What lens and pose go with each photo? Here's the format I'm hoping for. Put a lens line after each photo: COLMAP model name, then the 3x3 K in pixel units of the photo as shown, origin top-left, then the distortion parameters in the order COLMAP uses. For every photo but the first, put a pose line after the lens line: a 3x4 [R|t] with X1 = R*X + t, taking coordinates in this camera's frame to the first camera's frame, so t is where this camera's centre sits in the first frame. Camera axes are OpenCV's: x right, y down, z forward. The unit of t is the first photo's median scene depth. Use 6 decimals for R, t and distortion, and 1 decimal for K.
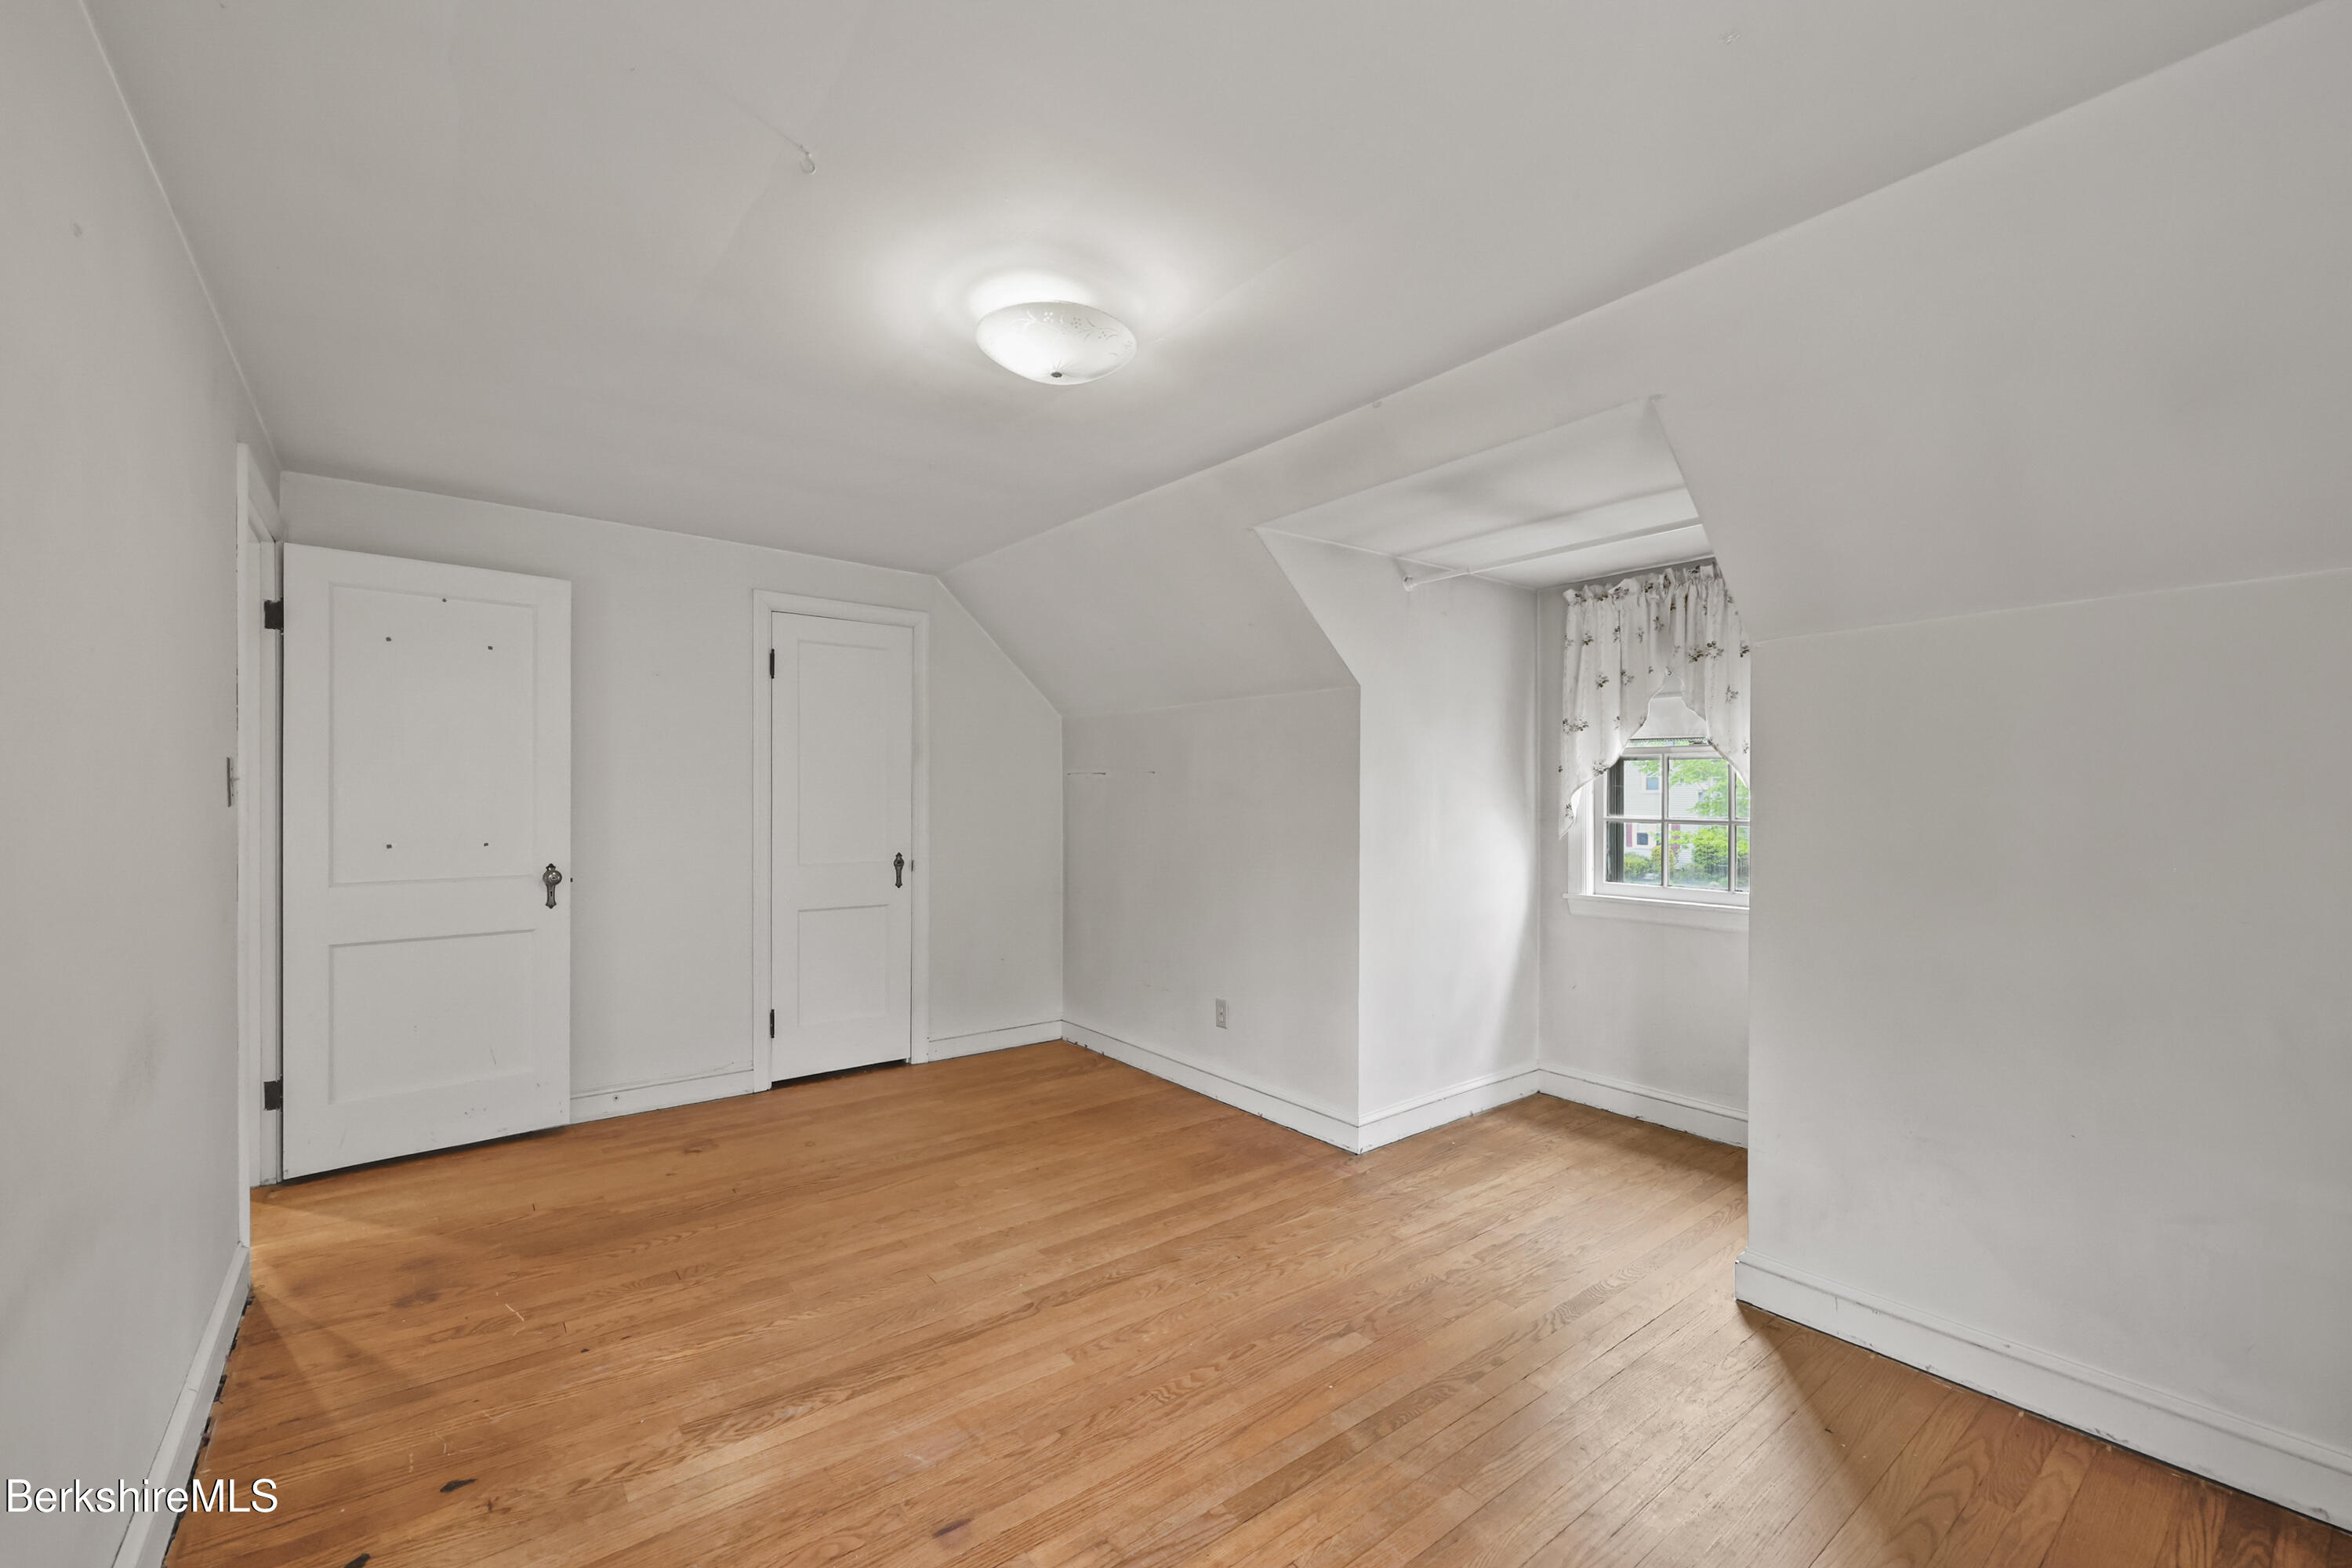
lens RADIAL K [[964.5, 0, 1183.4], [0, 964.5, 778.5], [0, 0, 1]] dist [-0.001629, -0.000174]
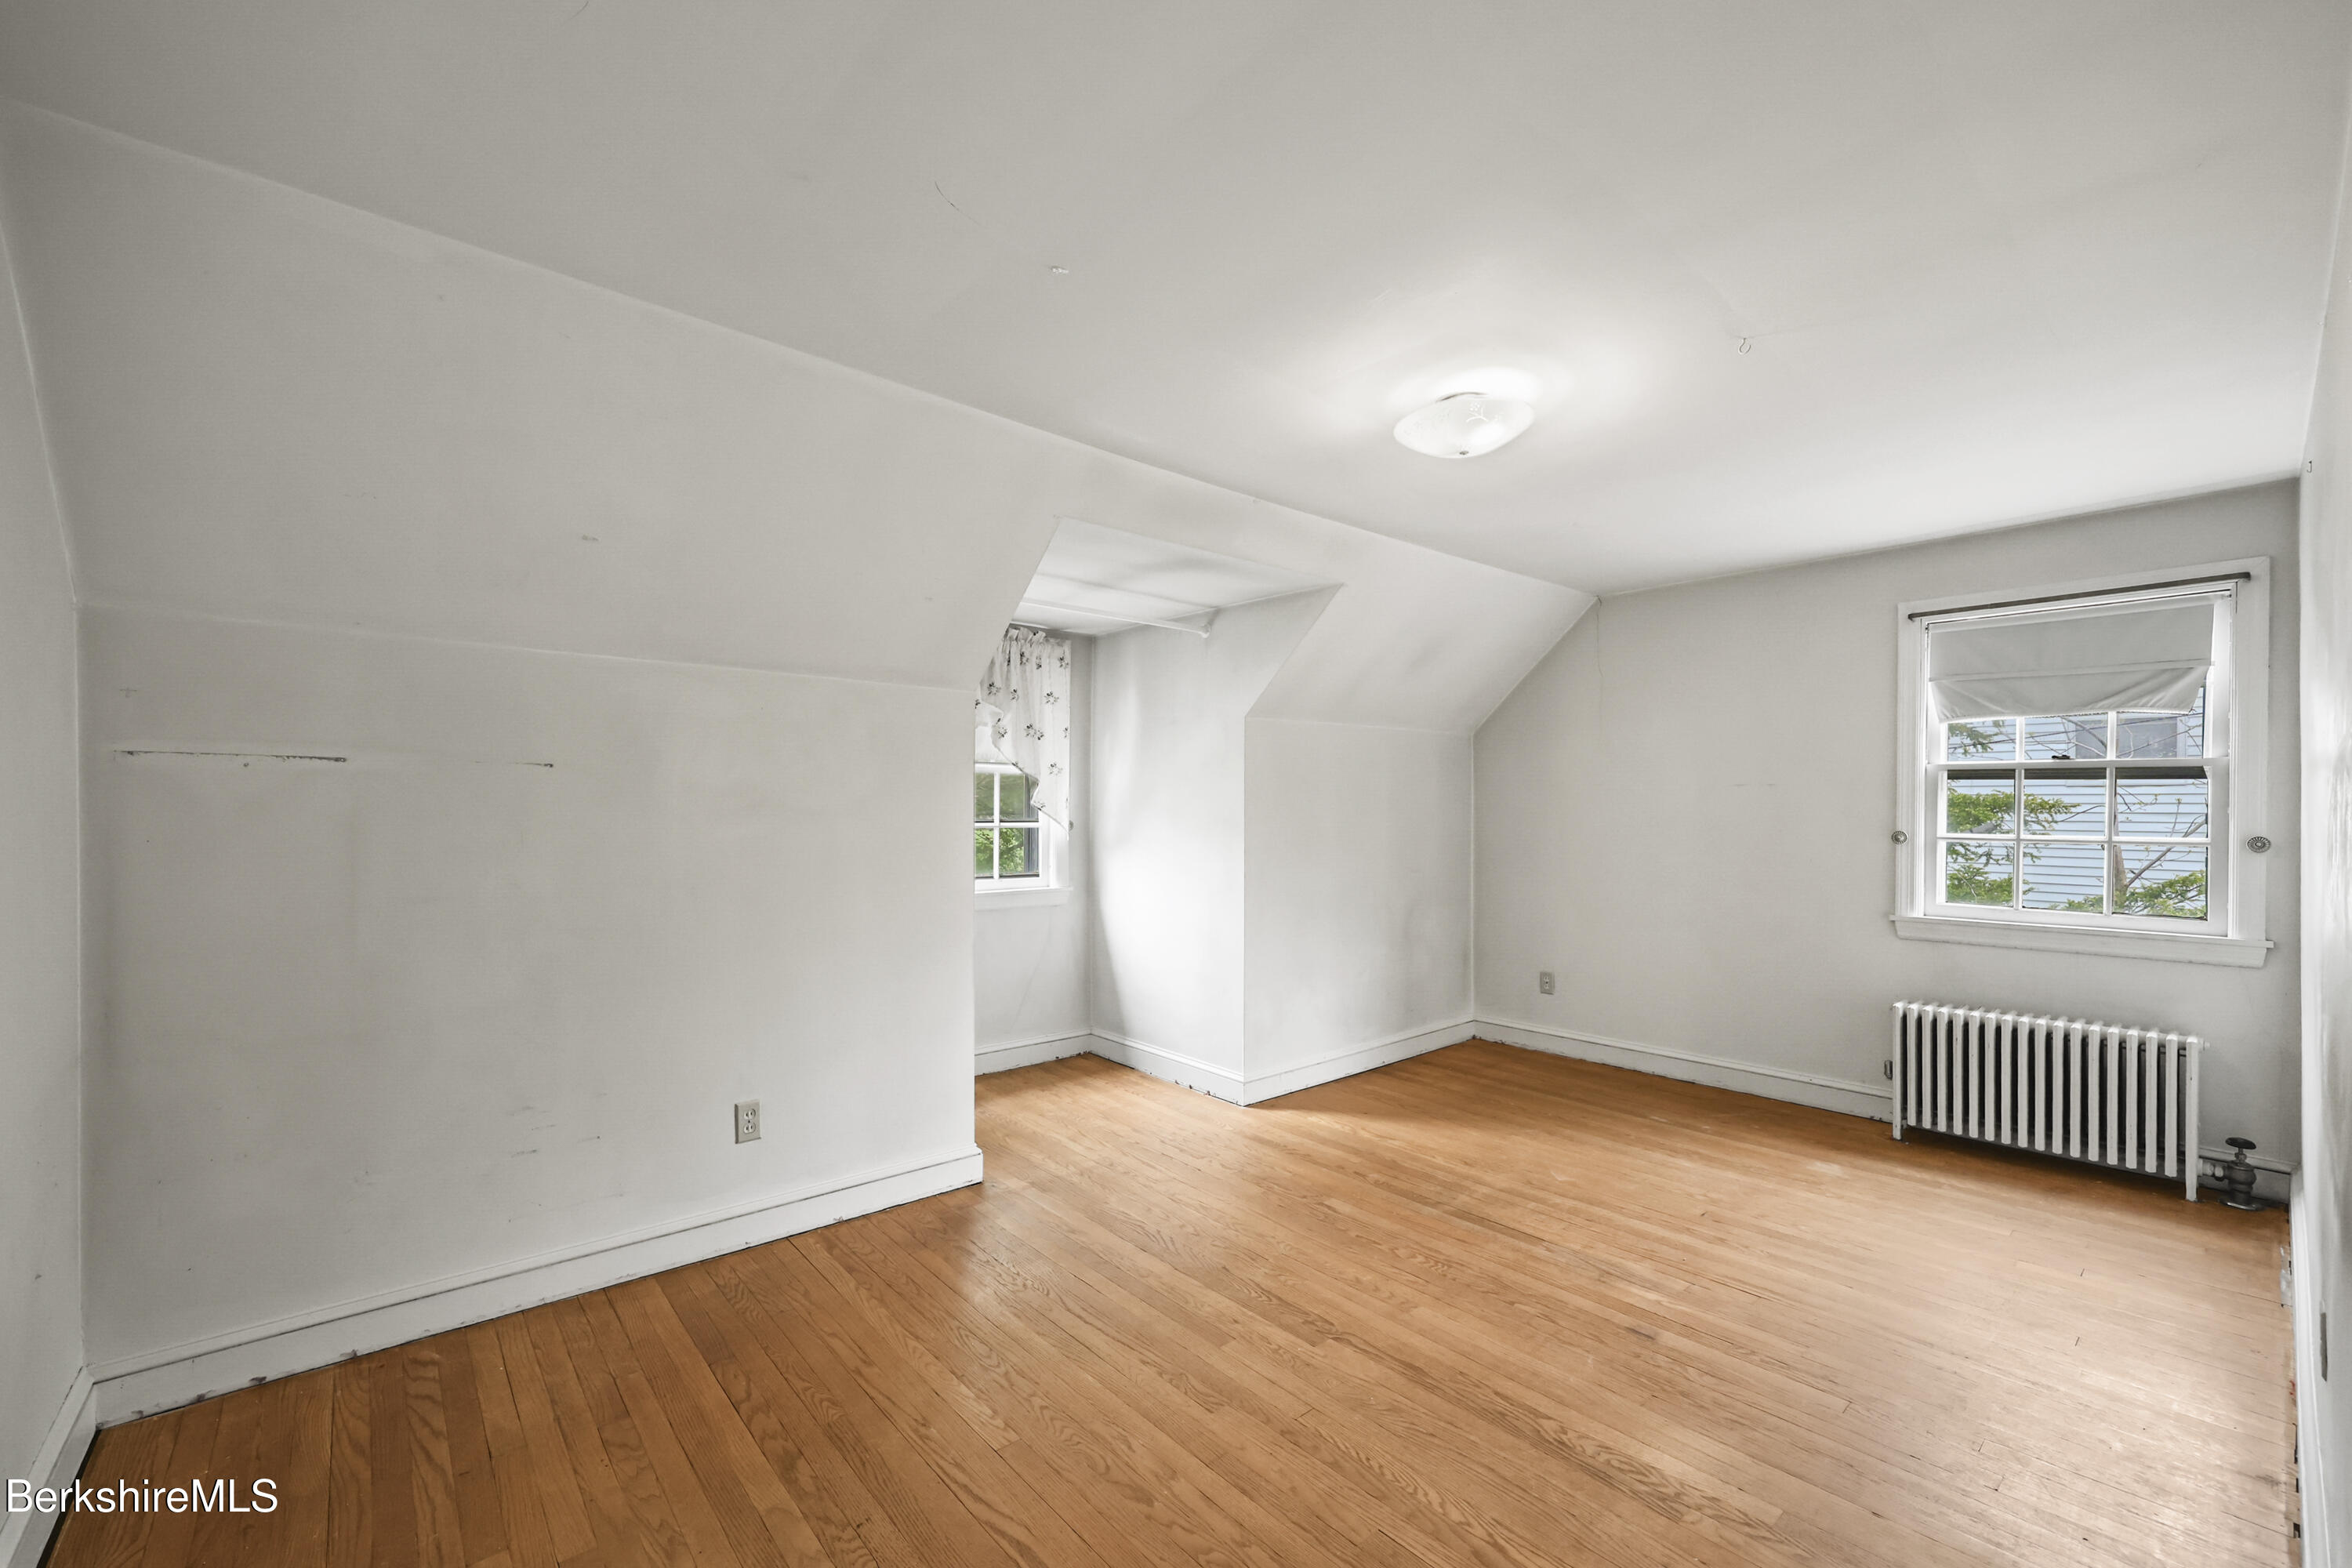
lens RADIAL K [[964.5, 0, 1183.4], [0, 964.5, 778.5], [0, 0, 1]] dist [-0.001629, -0.000174]
pose [[-0.045219, 0.025055, 0.998663, -1.168869], [-0.017092, 0.999520, -0.025851, 0.017132], [-0.998831, -0.018238, -0.044769, 1.254115]]
